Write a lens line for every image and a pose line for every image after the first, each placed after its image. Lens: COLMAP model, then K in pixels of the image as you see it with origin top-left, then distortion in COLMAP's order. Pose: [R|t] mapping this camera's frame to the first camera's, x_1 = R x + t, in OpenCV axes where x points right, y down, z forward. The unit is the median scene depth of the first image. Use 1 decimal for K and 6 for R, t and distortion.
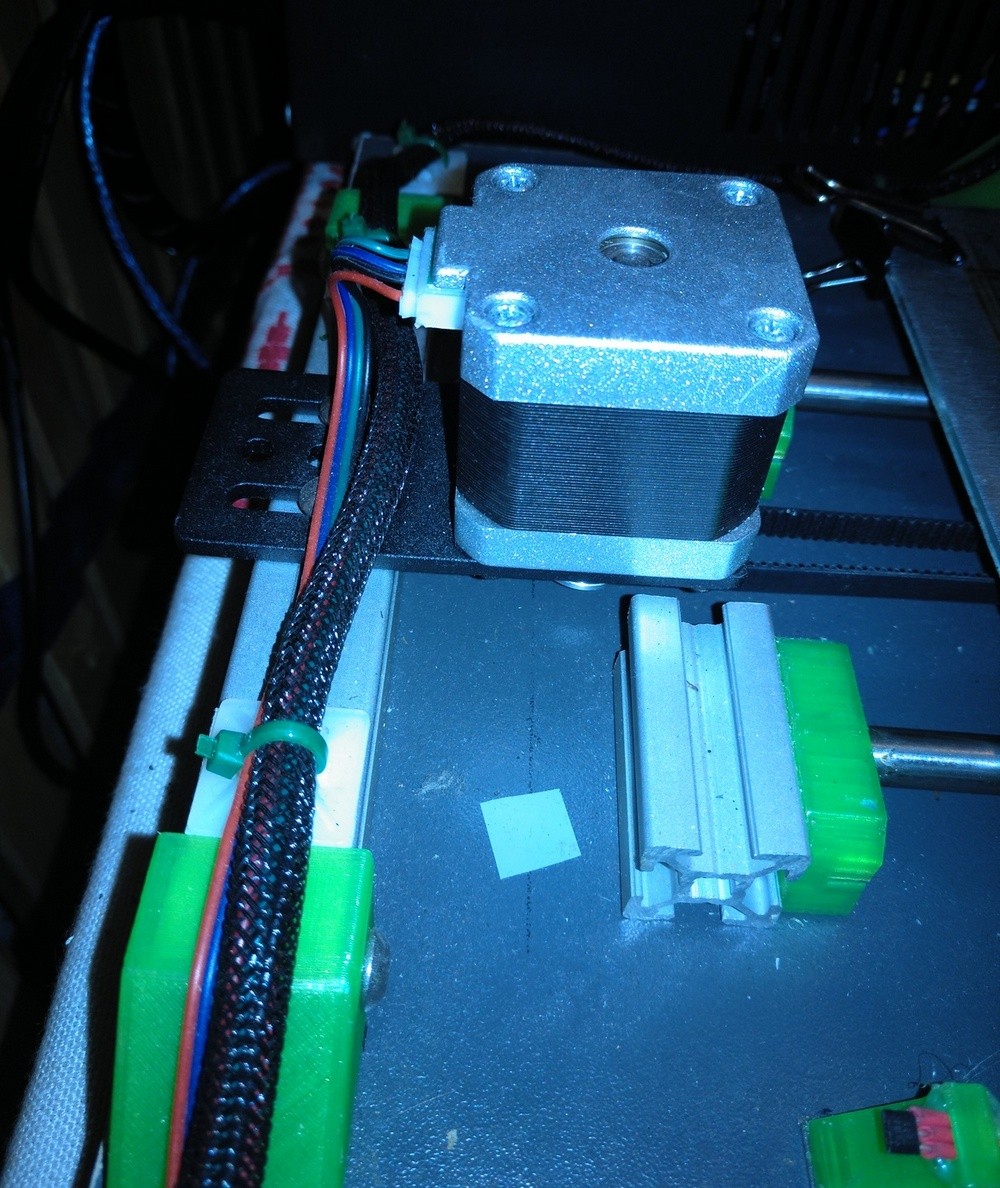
lens RADIAL K [[1103.3, 0, 502.2], [0, 1103.3, 584.1], [0, 0, 1]] dist [-0.004896, 0.000000]
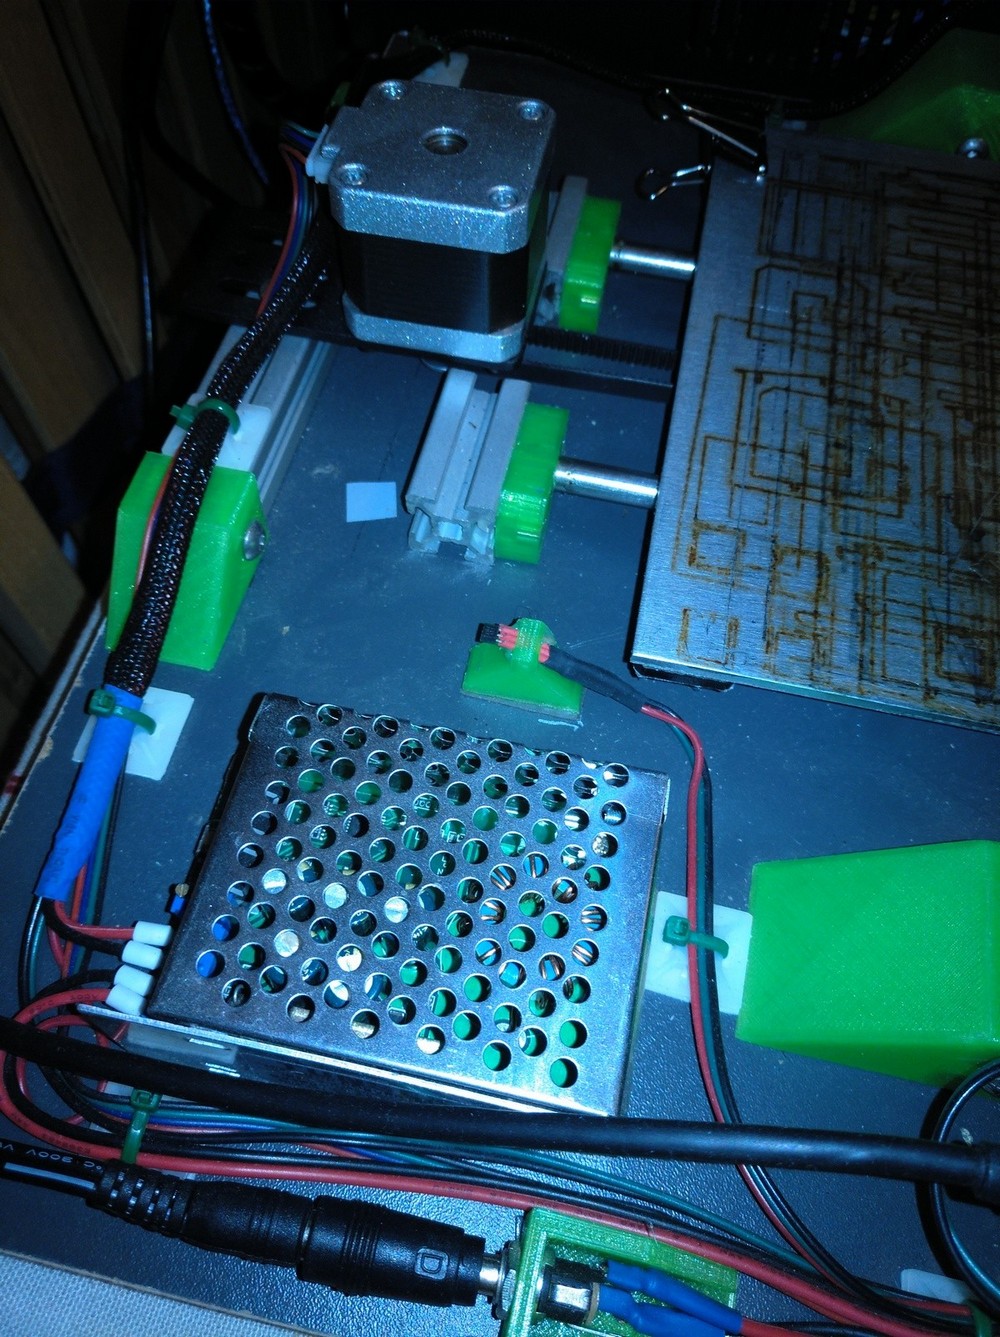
lens RADIAL K [[1006.3, 0, 495.4], [0, 1006.3, 677.7], [0, 0, 1]] dist [-0.001618, -0.003639]
pose [[0.986993, 0.130630, -0.093709, 0.409233], [-0.109014, 0.972230, 0.207089, 0.147139], [0.118159, -0.194179, 0.973824, -0.581599]]
